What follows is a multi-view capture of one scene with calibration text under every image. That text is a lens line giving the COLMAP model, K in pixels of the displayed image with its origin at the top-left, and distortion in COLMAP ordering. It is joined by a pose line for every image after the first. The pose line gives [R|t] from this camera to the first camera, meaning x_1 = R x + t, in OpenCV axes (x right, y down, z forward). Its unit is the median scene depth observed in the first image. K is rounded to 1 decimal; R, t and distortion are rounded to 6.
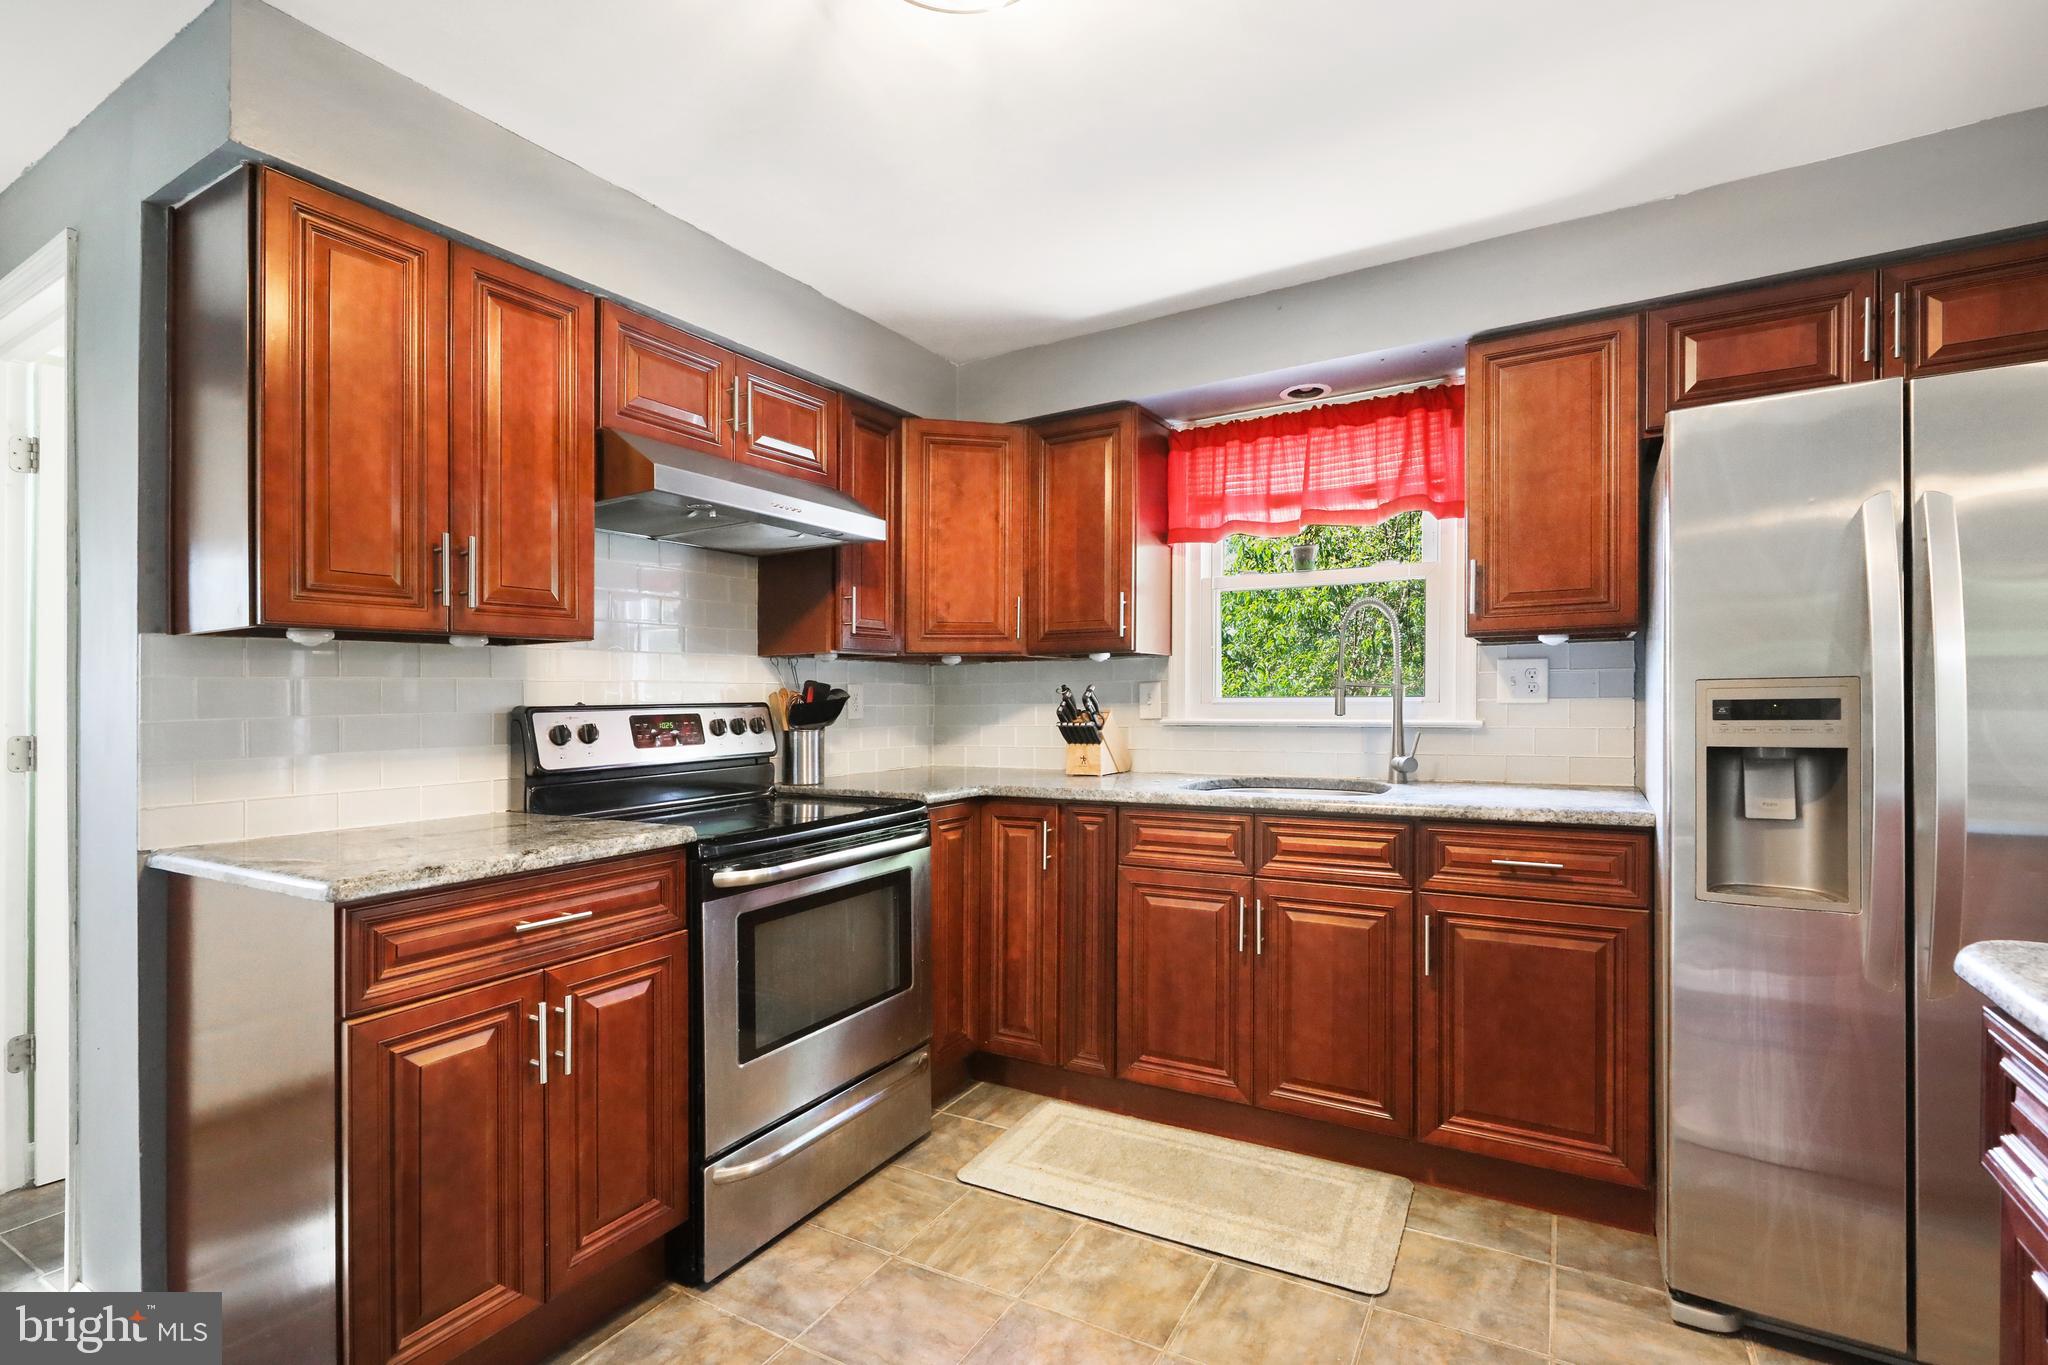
lens RADIAL K [[932.9, 0, 1040.6], [0, 932.9, 691.7], [0, 0, 1]] dist [-0.000854, -0.000137]
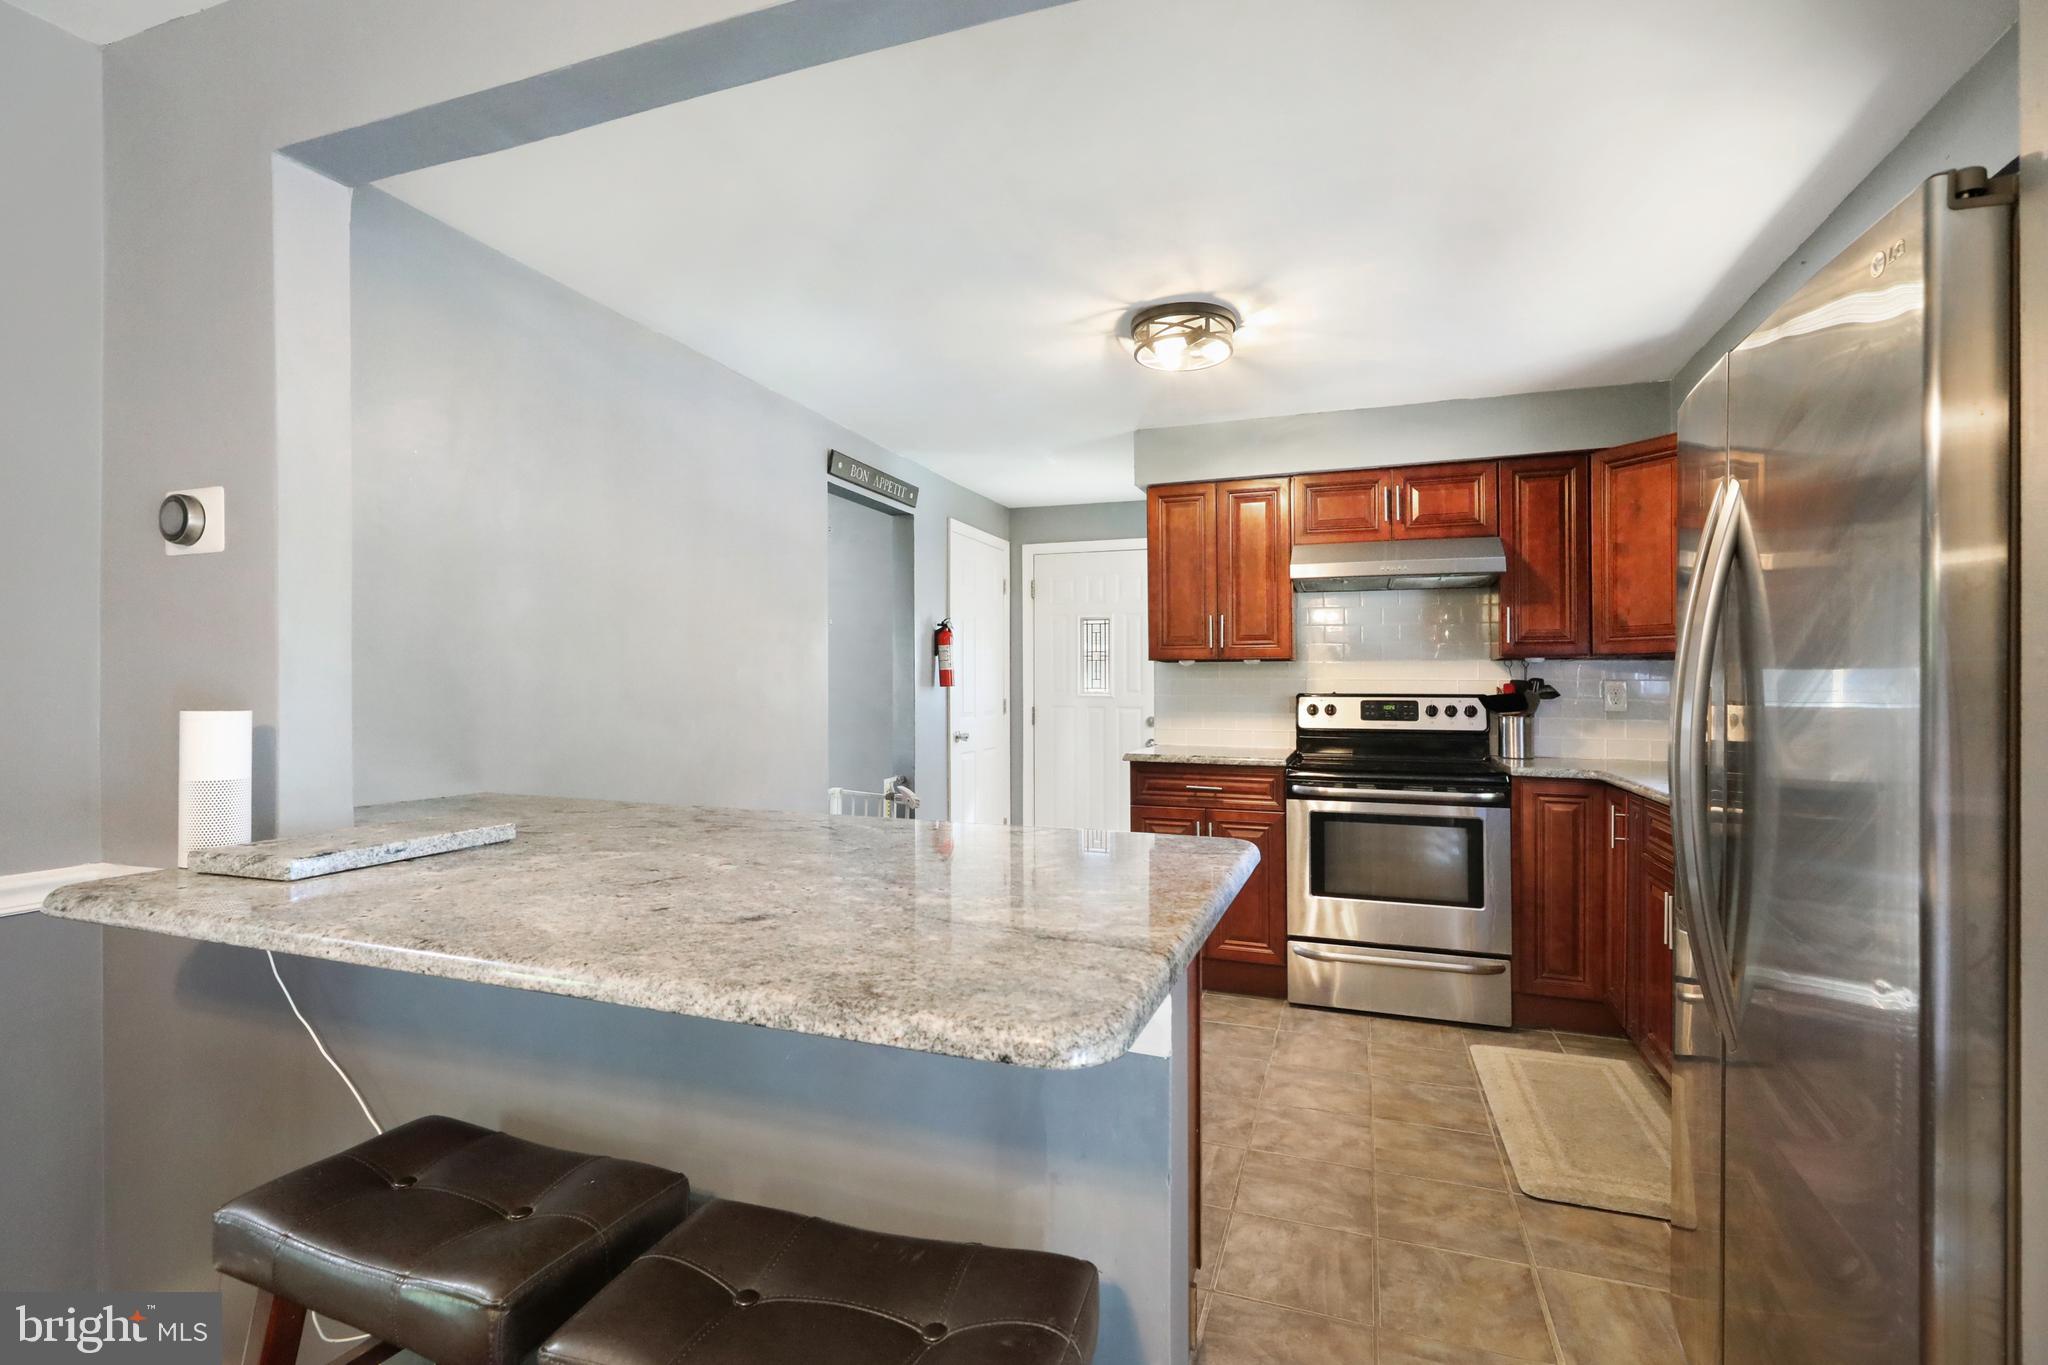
lens RADIAL K [[936.7, 0, 1027.1], [0, 936.7, 705.2], [0, 0, 1]] dist [0.001000, -0.000288]
pose [[0.176992, 0.031227, -0.983717, 1.025969], [-0.002872, 0.999509, 0.031212, -0.015329], [0.984208, -0.002699, 0.176995, 0.110620]]
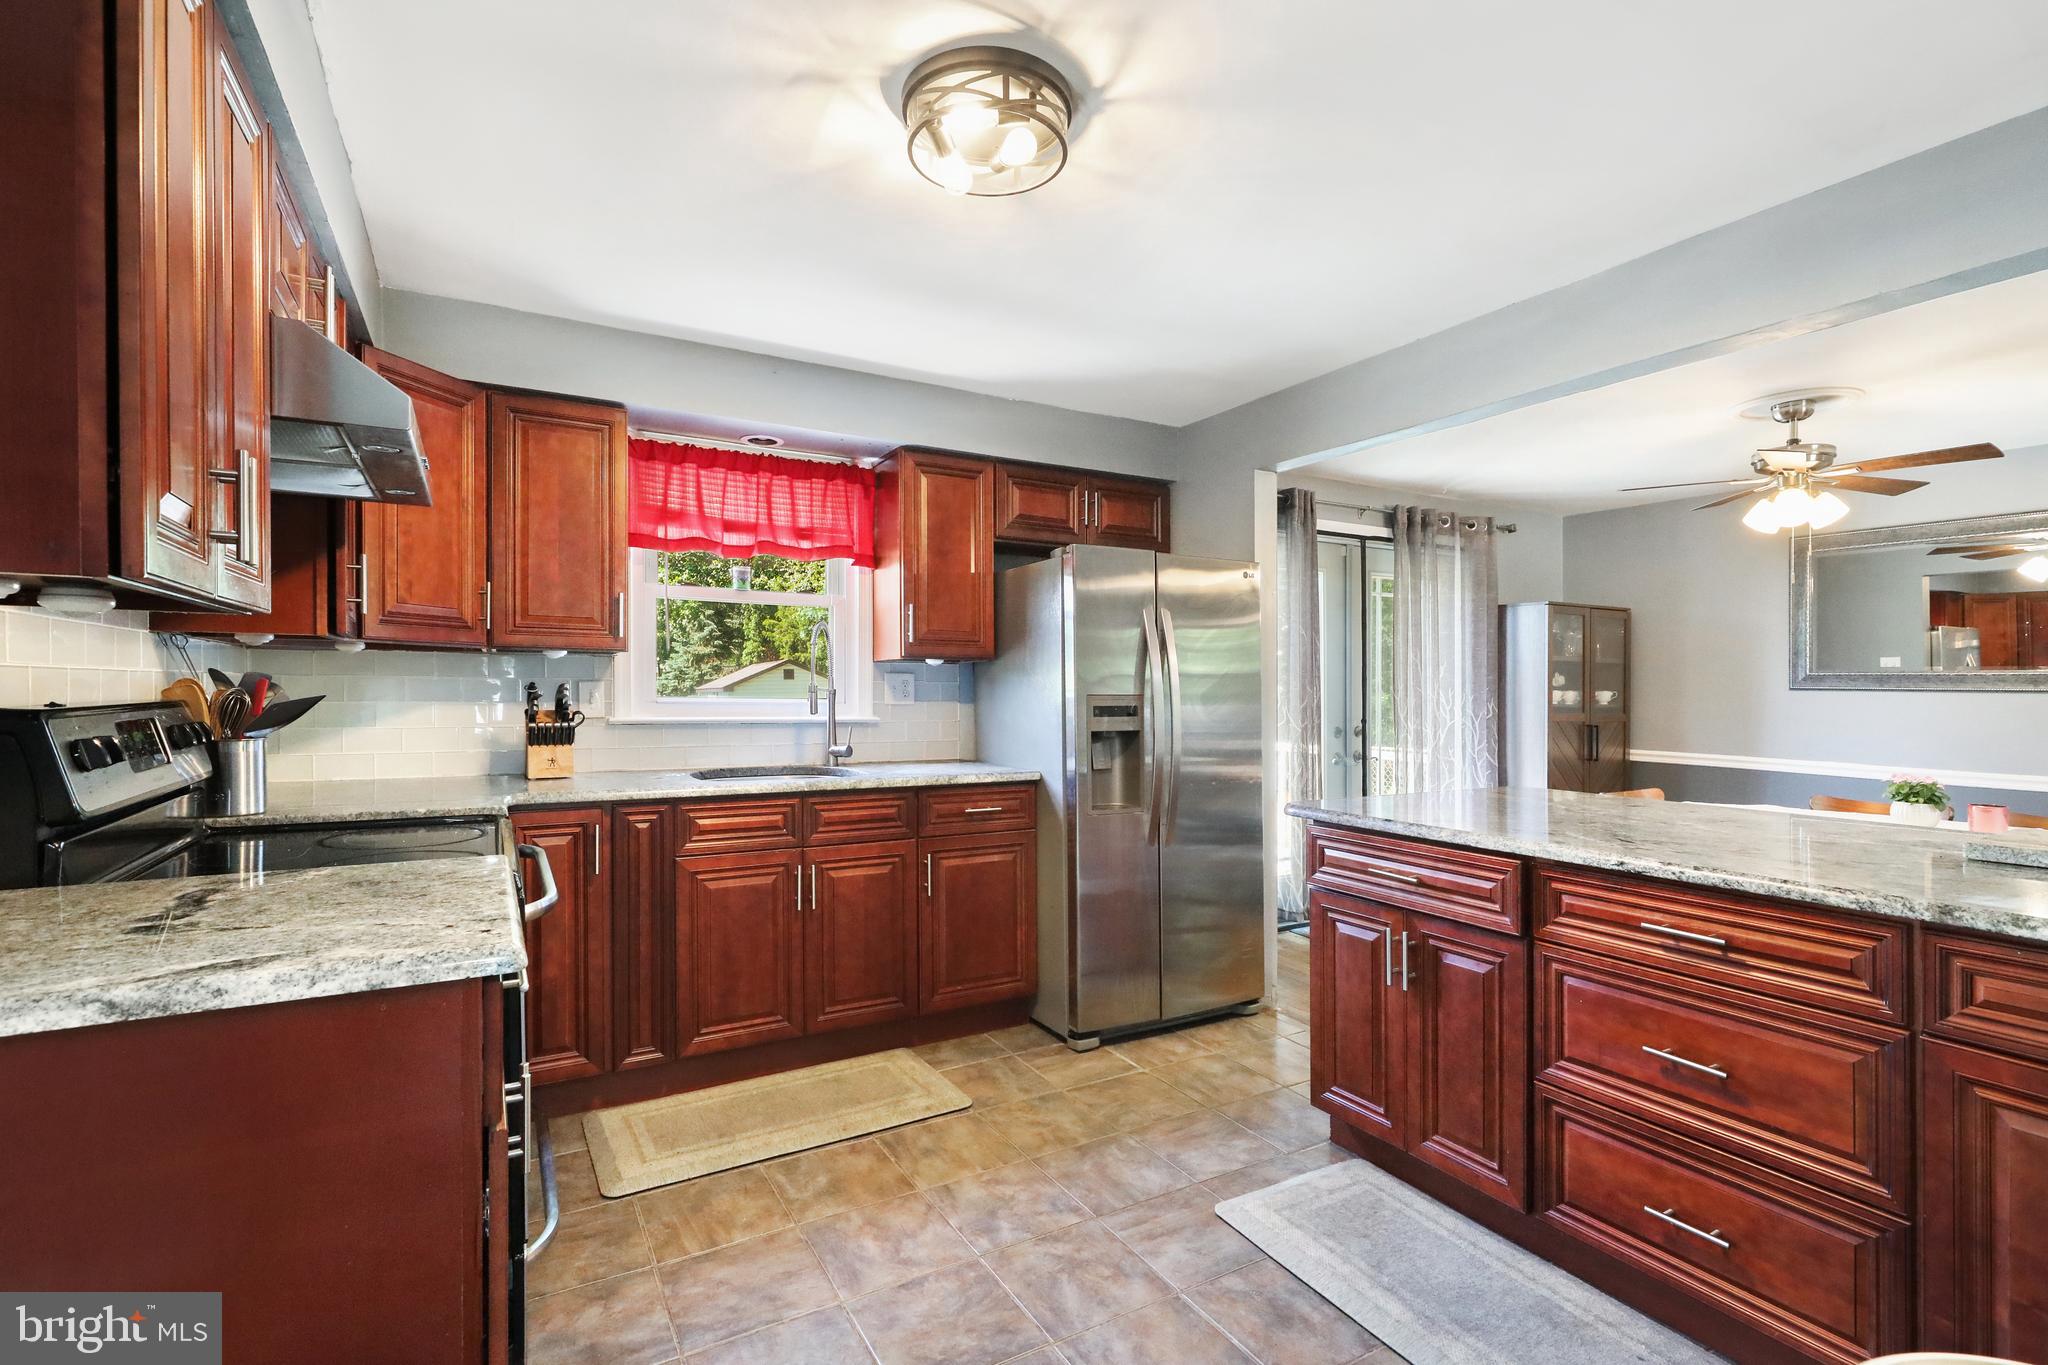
lens RADIAL K [[934.6, 0, 1015.3], [0, 934.6, 684.3], [0, 0, 1]] dist [-0.000985, 0.000068]
pose [[0.505551, 0.019929, 0.862566, -0.649297], [-0.020084, 0.999734, -0.011327, -0.006034], [-0.862563, -0.011597, 0.505817, 0.140019]]
